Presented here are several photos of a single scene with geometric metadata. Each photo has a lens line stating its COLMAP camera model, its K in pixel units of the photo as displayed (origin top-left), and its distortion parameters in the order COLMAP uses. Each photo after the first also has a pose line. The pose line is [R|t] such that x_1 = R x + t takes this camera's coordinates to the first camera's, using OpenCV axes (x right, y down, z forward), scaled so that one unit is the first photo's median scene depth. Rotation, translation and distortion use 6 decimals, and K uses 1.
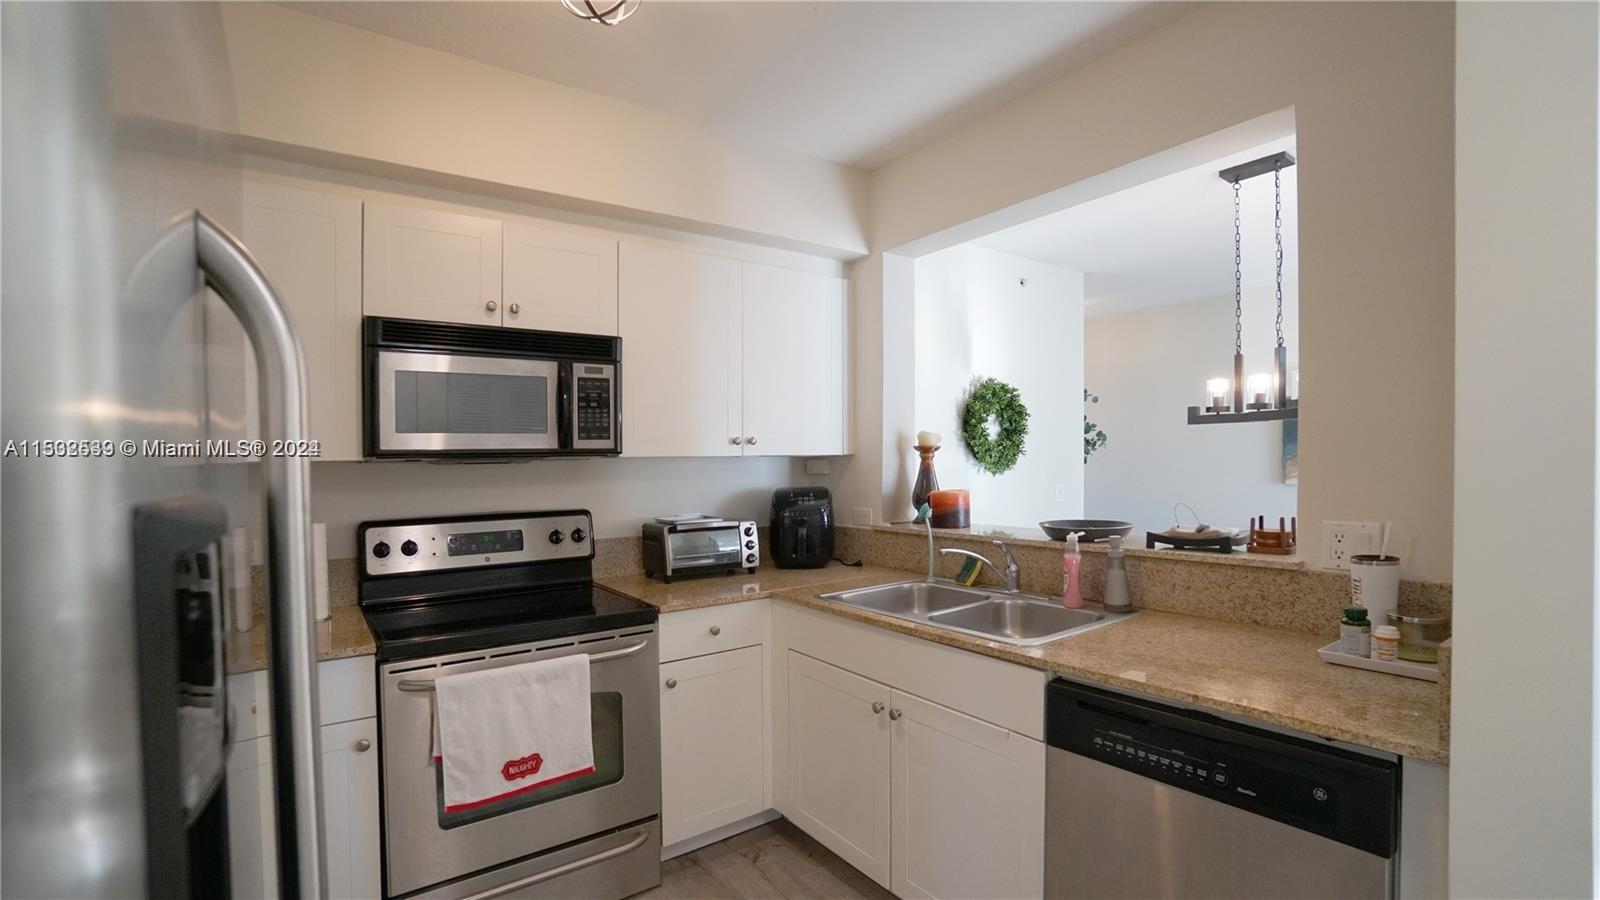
lens RADIAL K [[707.7, 0, 803.5], [0, 707.7, 473.3], [0, 0, 1]] dist [-0.066658, 0.023629]
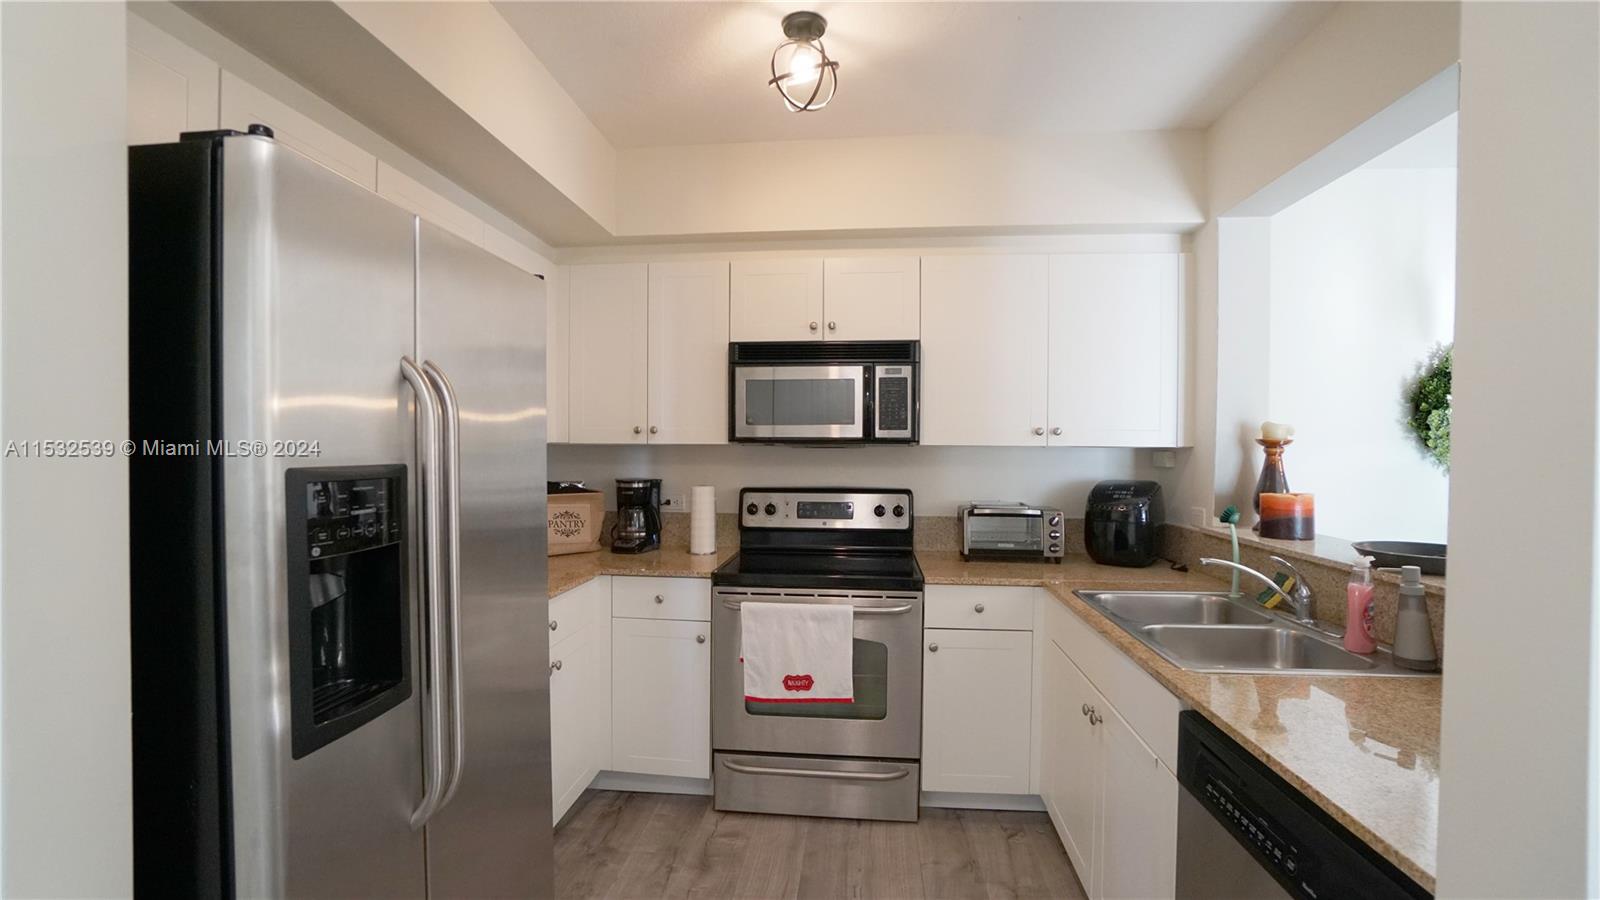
lens RADIAL K [[710.4, 0, 790.9], [0, 710.4, 456.7], [0, 0, 1]] dist [-0.070500, 0.024238]
pose [[0.738676, 0.032303, -0.673286, 0.374122], [-0.030841, 0.999425, 0.014114, -0.014531], [0.673355, 0.010339, 0.739247, 0.007540]]
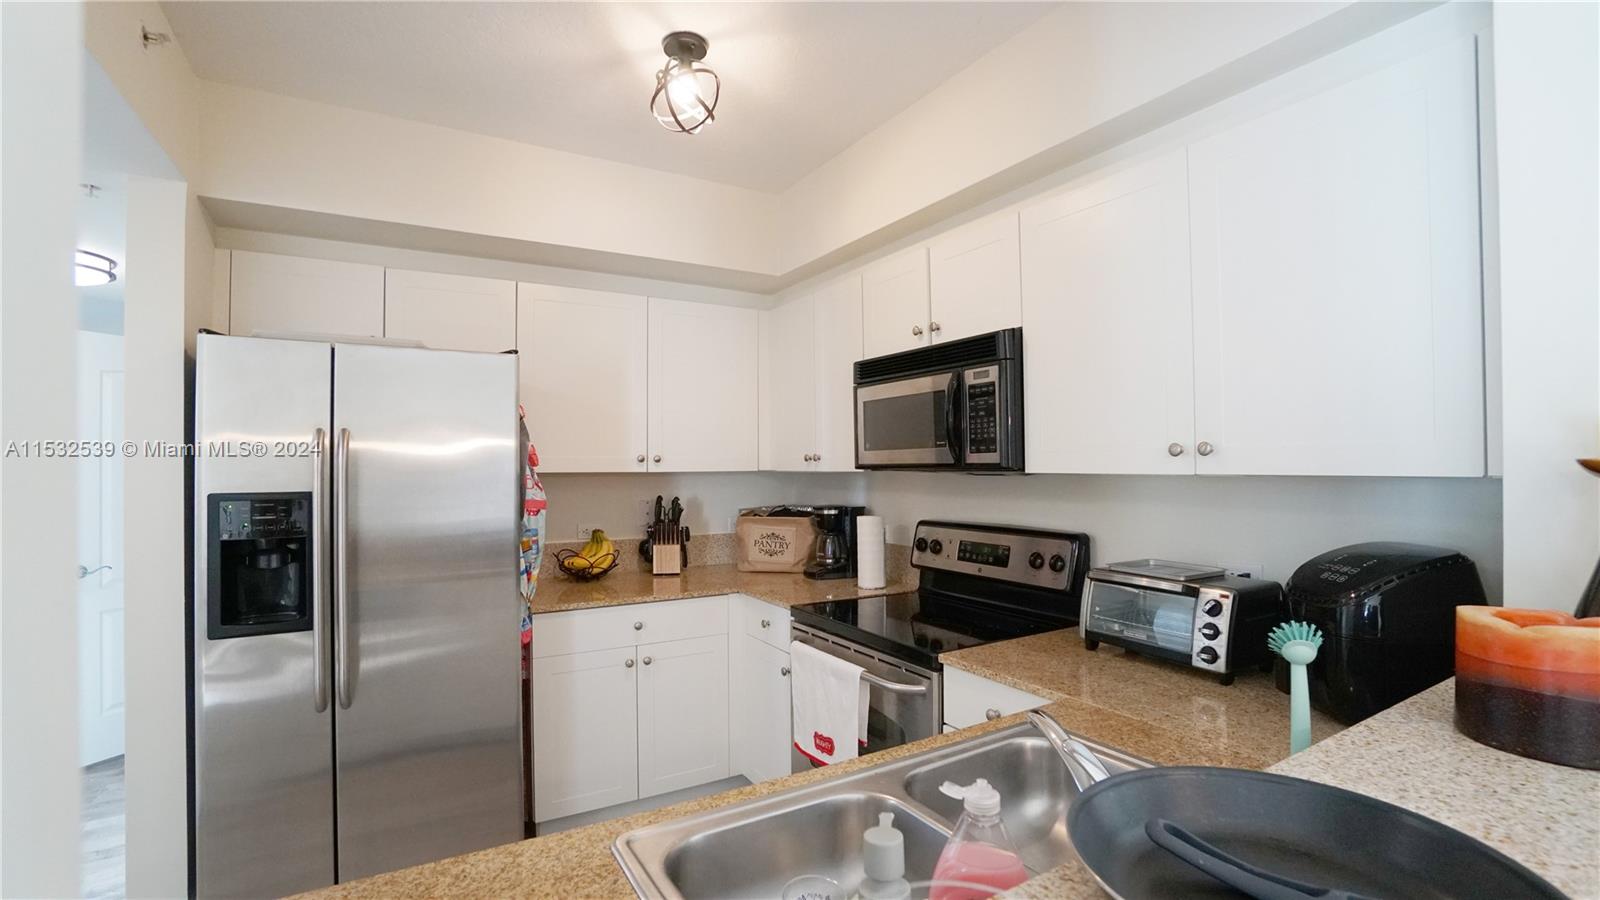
lens RADIAL K [[710.4, 0, 790.9], [0, 710.4, 456.7], [0, 0, 1]] dist [-0.070500, 0.024238]
pose [[-0.107269, 0.006797, -0.994207, 0.604971], [-0.011150, 0.999906, 0.008039, -0.047360], [0.994168, 0.011947, -0.107183, 0.849268]]
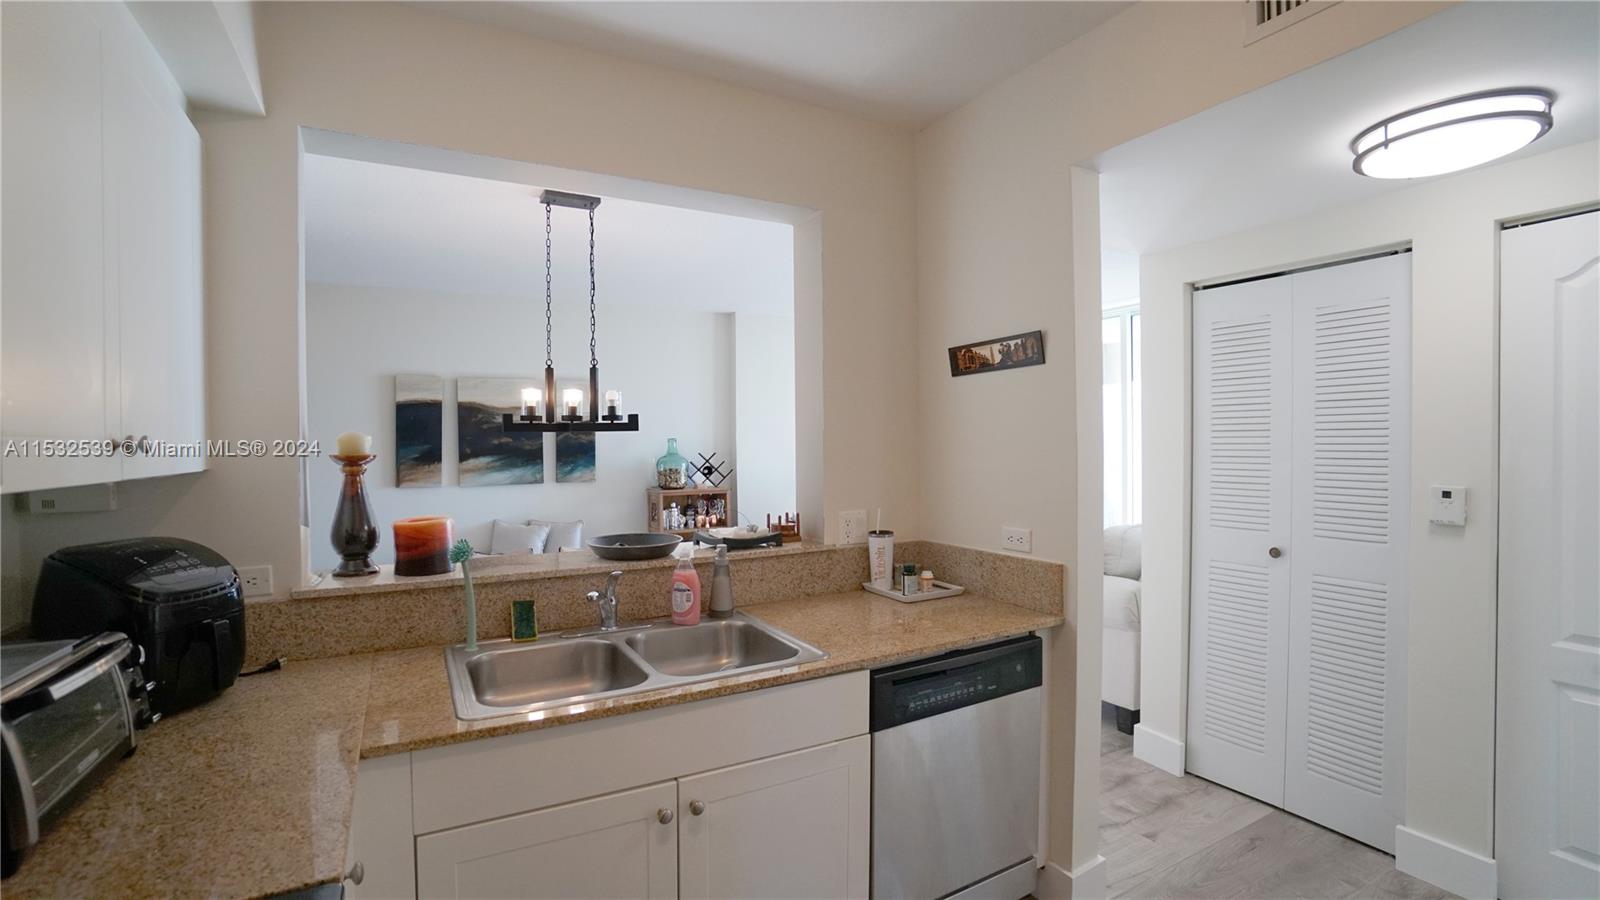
lens RADIAL K [[710.4, 0, 790.9], [0, 710.4, 456.7], [0, 0, 1]] dist [-0.070500, 0.024238]
pose [[0.129329, -0.003243, 0.991596, -0.502200], [0.025578, 0.999673, -0.000066, -0.033746], [-0.991272, 0.025372, 0.129370, 0.634747]]
